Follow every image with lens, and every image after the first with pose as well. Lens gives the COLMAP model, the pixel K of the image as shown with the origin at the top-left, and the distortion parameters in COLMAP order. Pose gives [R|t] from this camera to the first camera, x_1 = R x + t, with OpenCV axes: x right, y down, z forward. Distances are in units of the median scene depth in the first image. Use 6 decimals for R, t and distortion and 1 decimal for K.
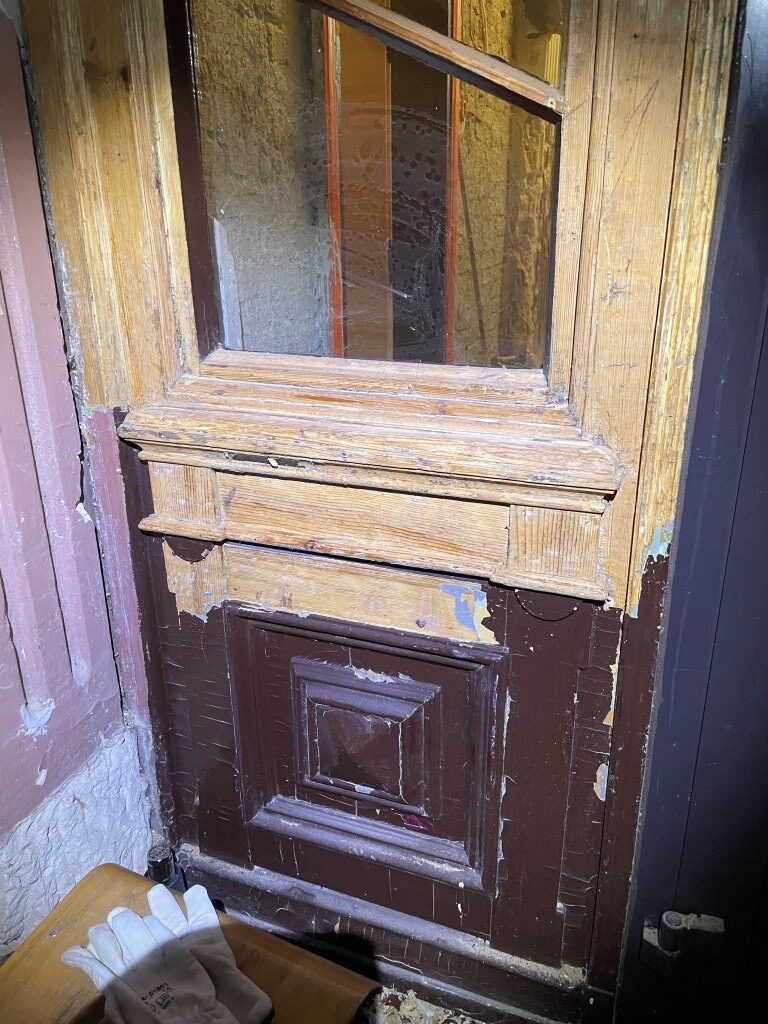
lens RADIAL K [[775.5, 0, 386.4], [0, 775.5, 506.5], [0, 0, 1]] dist [0.097542, -0.131956]
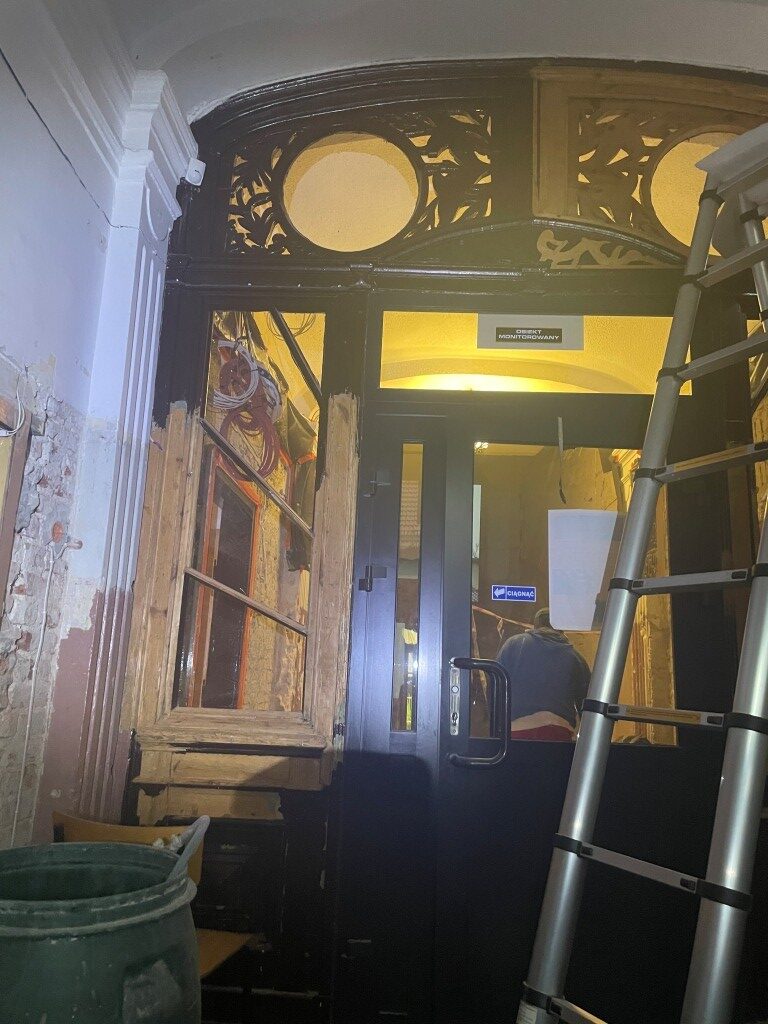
lens RADIAL K [[775.5, 0, 394.4], [0, 775.5, 515.2], [0, 0, 1]] dist [0.097542, -0.131956]
pose [[0.950734, 0.110894, 0.289494, -0.337768], [0.059815, 0.850662, -0.522298, 0.628724], [-0.304182, 0.513883, 0.802121, -1.555535]]
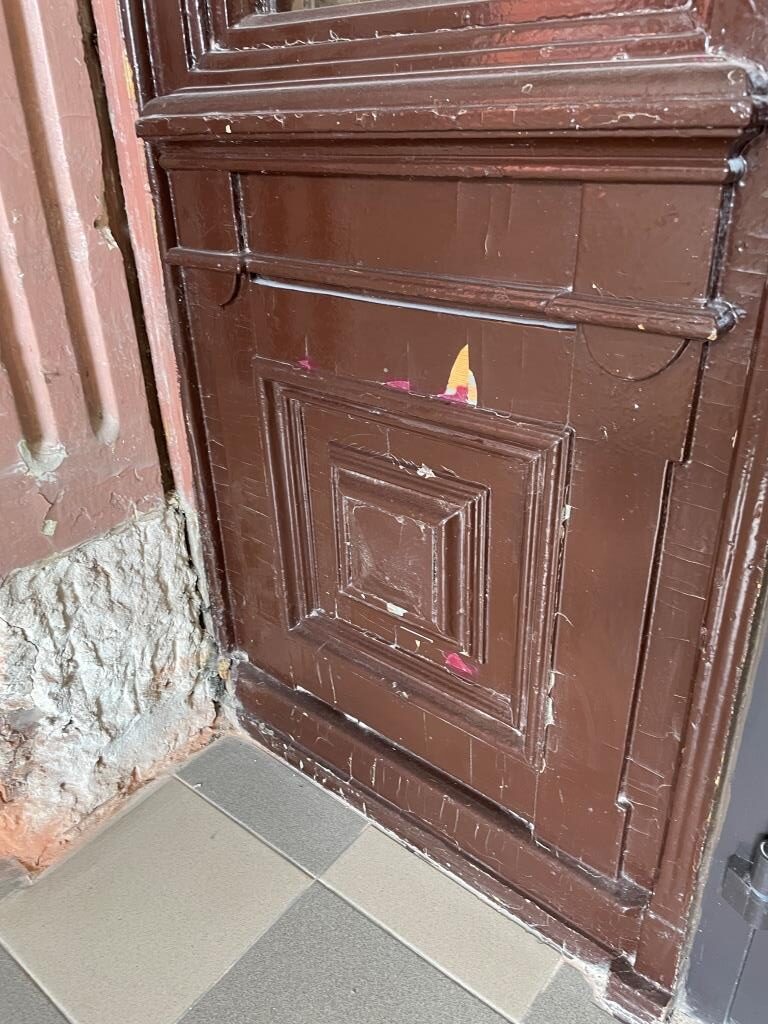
lens RADIAL K [[775.5, 0, 381.9], [0, 775.5, 510.5], [0, 0, 1]] dist [0.097542, -0.131956]
pose [[0.944873, 0.130674, -0.300234, 0.186676], [-0.095548, 0.987044, 0.128901, 0.156836], [0.313188, -0.093108, 0.945116, 0.242399]]
